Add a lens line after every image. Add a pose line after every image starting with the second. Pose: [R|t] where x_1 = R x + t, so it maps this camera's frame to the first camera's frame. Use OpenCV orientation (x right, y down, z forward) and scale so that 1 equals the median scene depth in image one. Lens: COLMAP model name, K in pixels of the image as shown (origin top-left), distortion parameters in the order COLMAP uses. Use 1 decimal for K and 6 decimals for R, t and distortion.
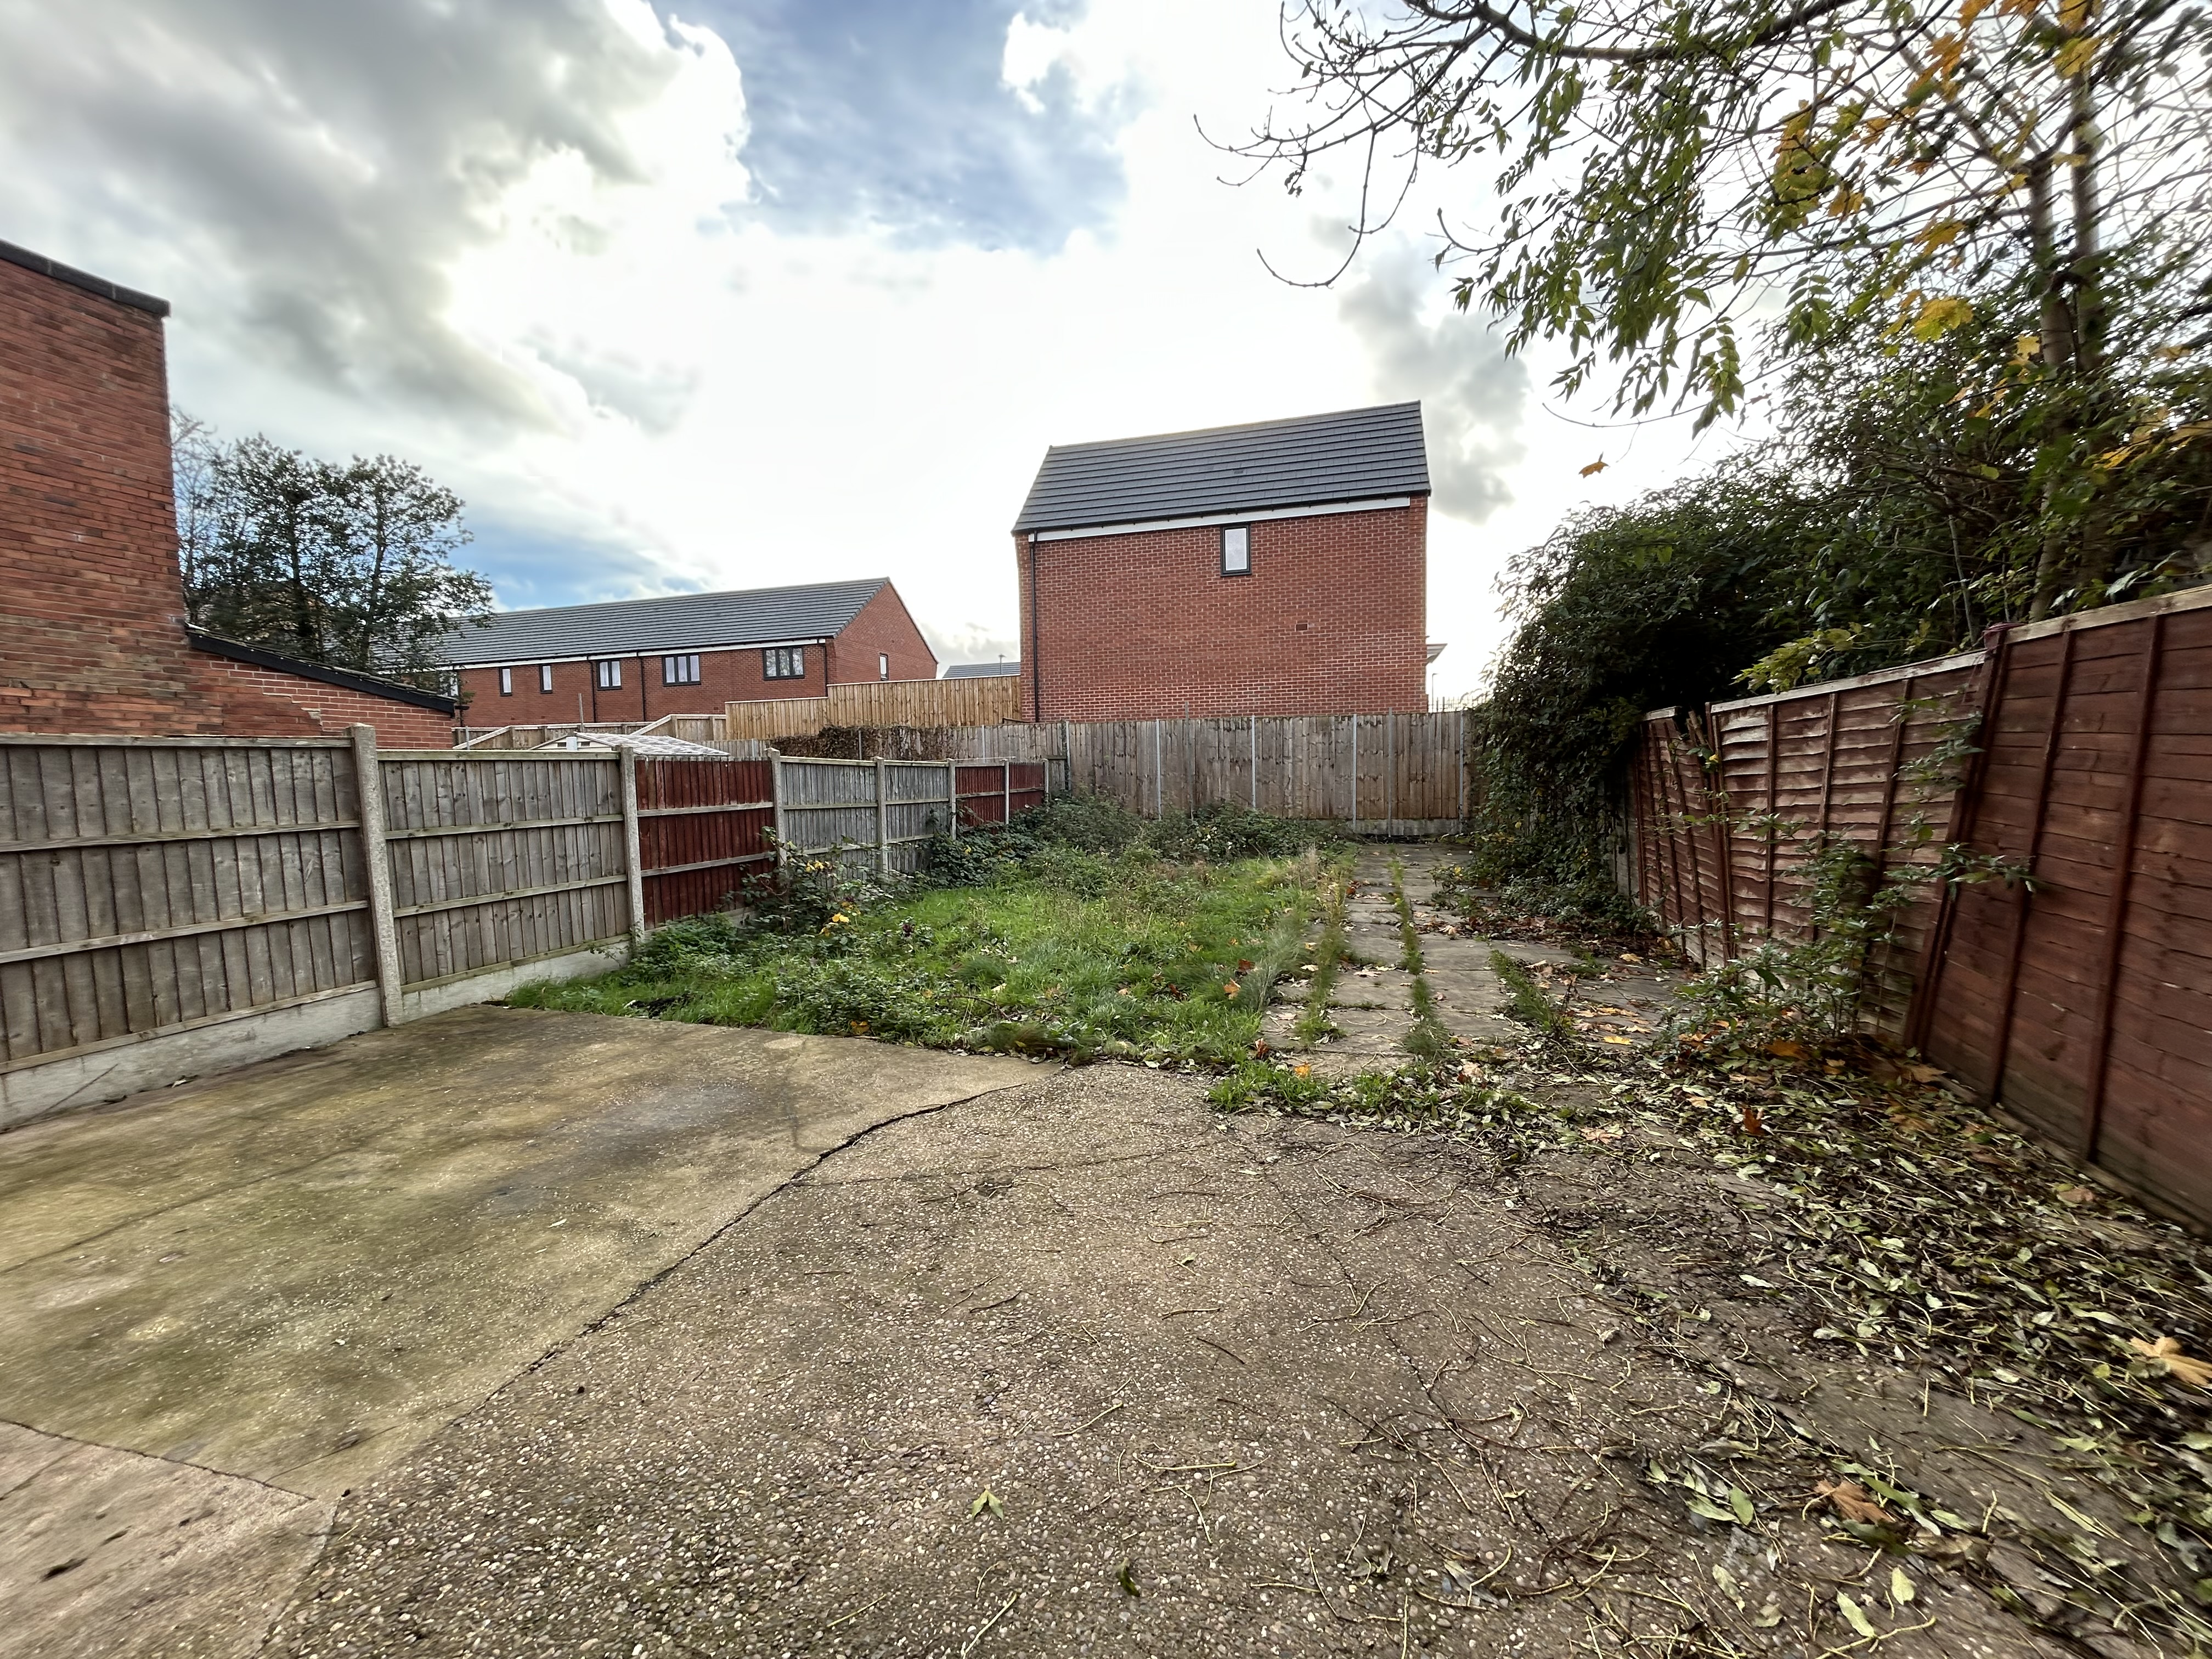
lens RADIAL K [[883.8, 0, 1106.0], [0, 883.8, 829.5], [0, 0, 1]] dist [0.001168, 0.000123]
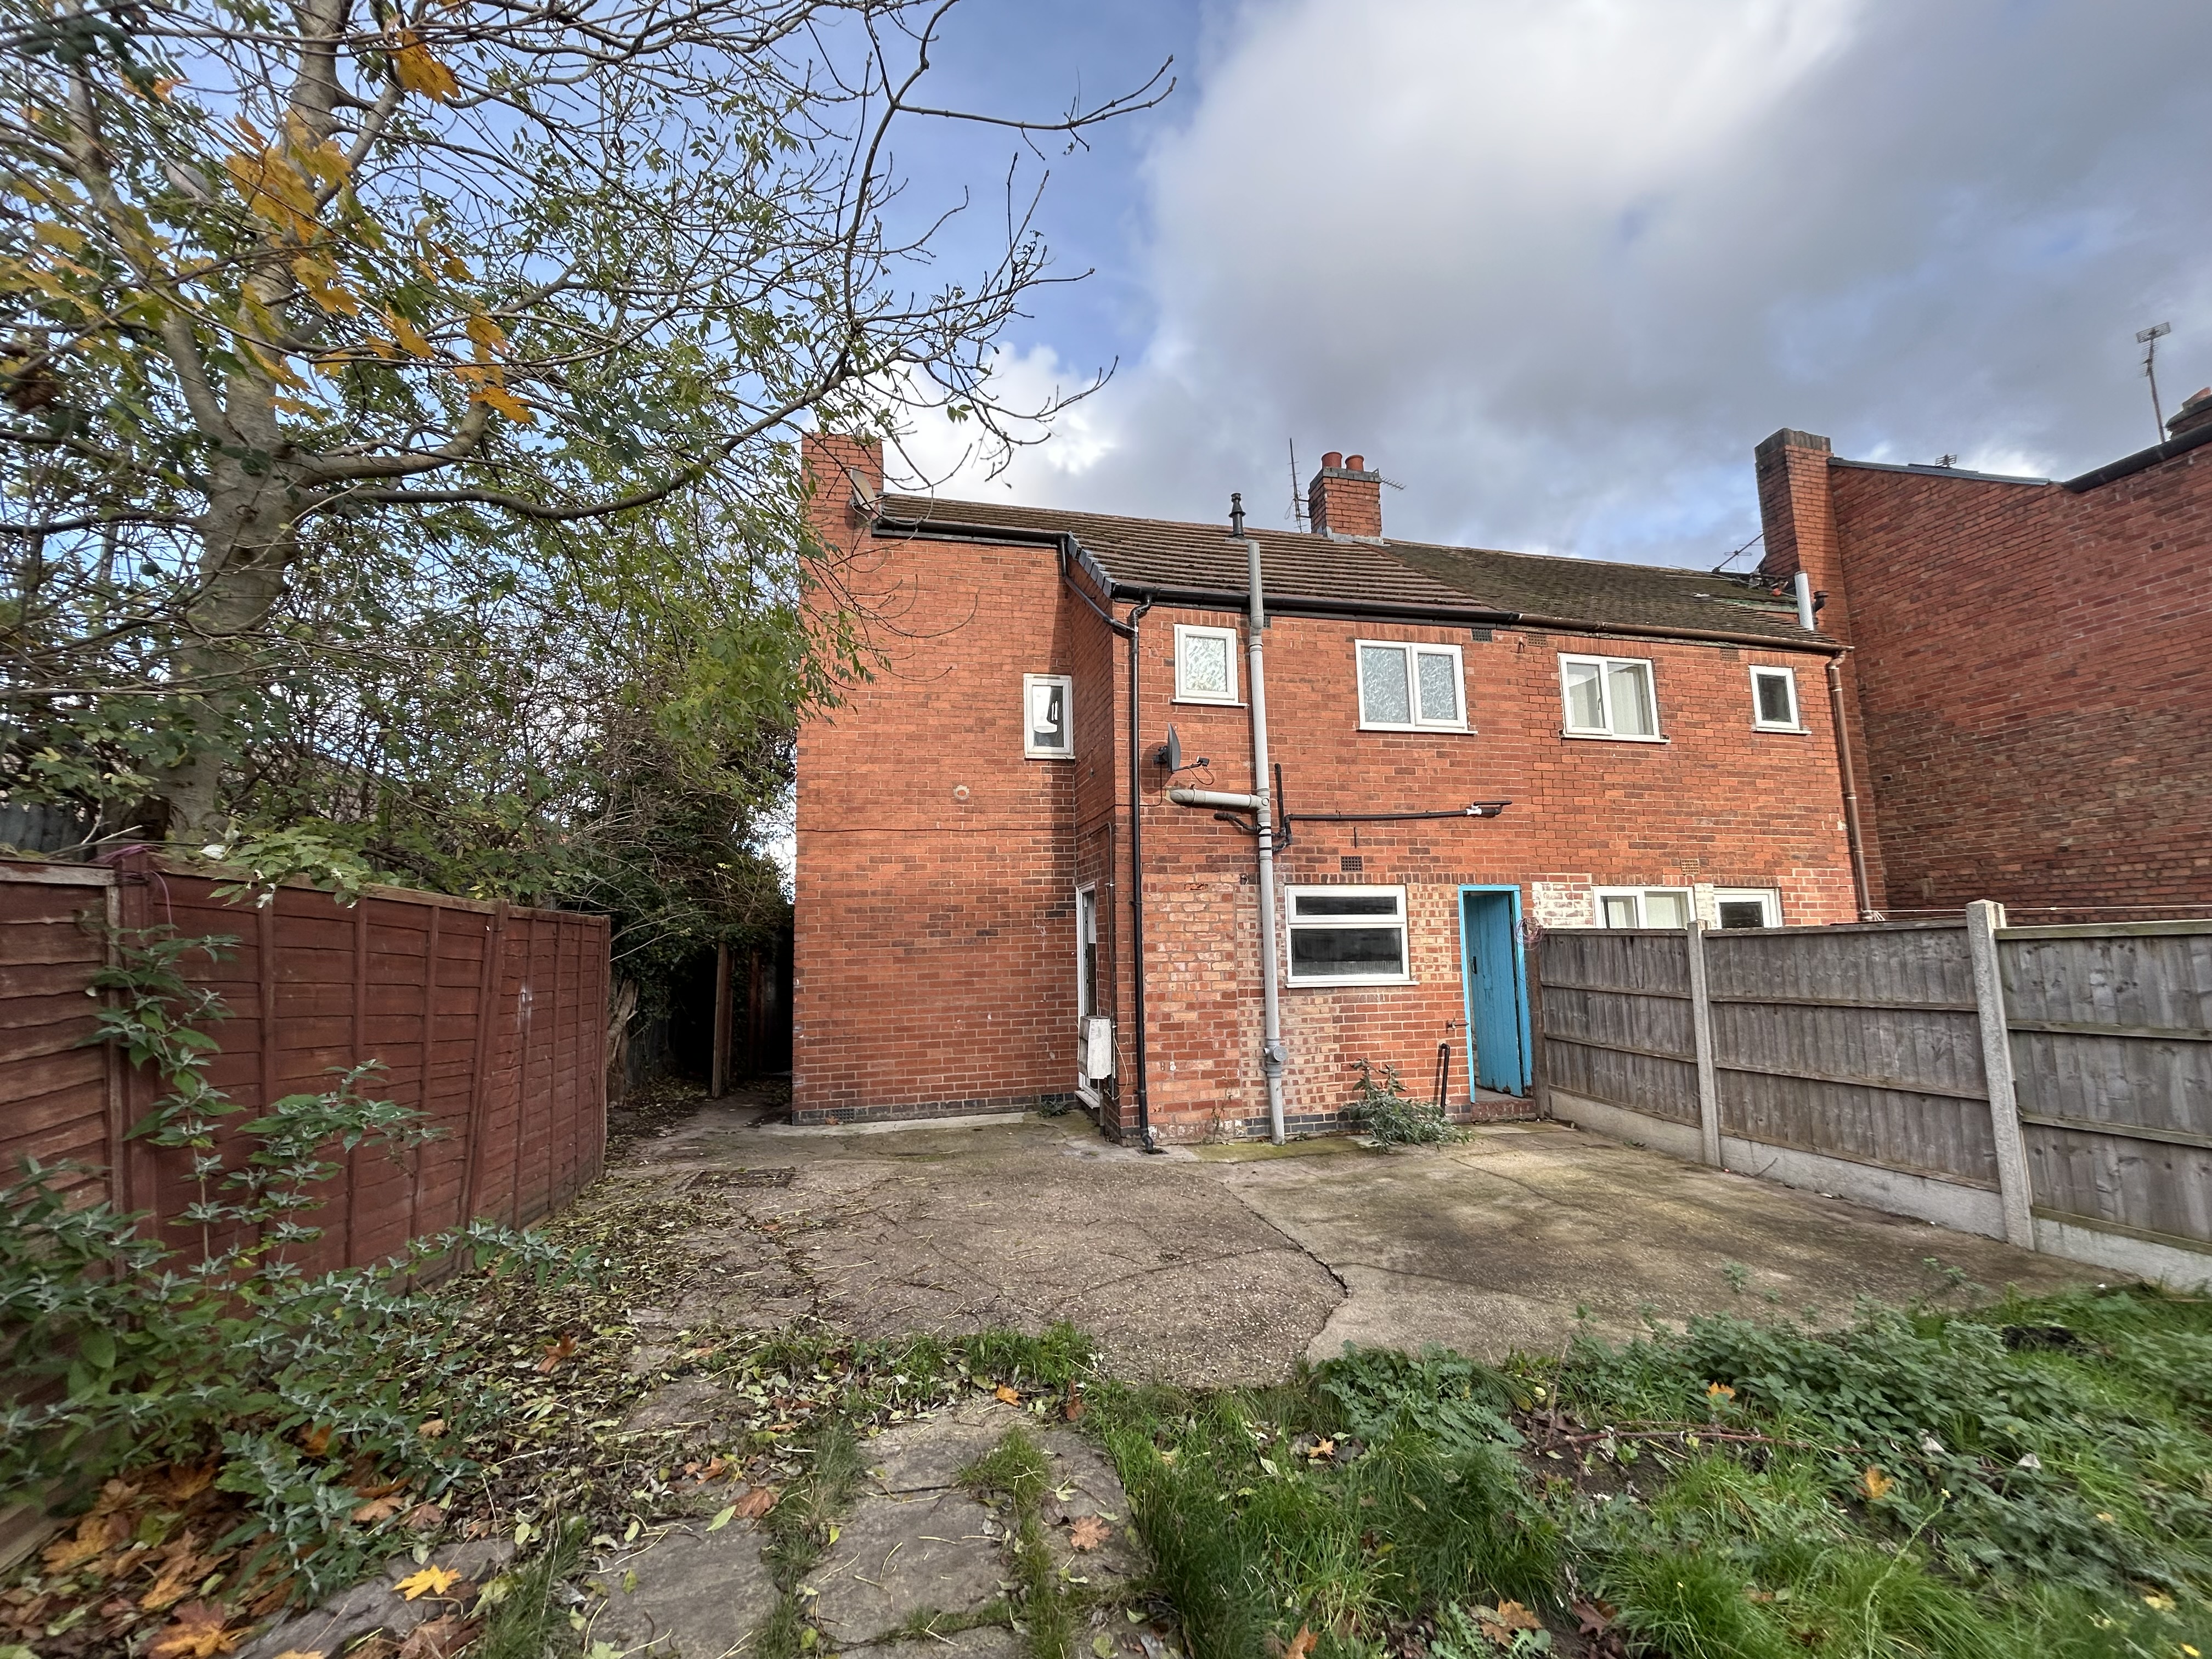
lens RADIAL K [[883.8, 0, 1106.0], [0, 883.8, 829.5], [0, 0, 1]] dist [0.001168, 0.000123]
pose [[-0.882592, -0.035107, -0.468826, 0.557610], [-0.001338, 0.997392, -0.072168, -0.167577], [0.470137, -0.063067, -0.880337, 1.867734]]
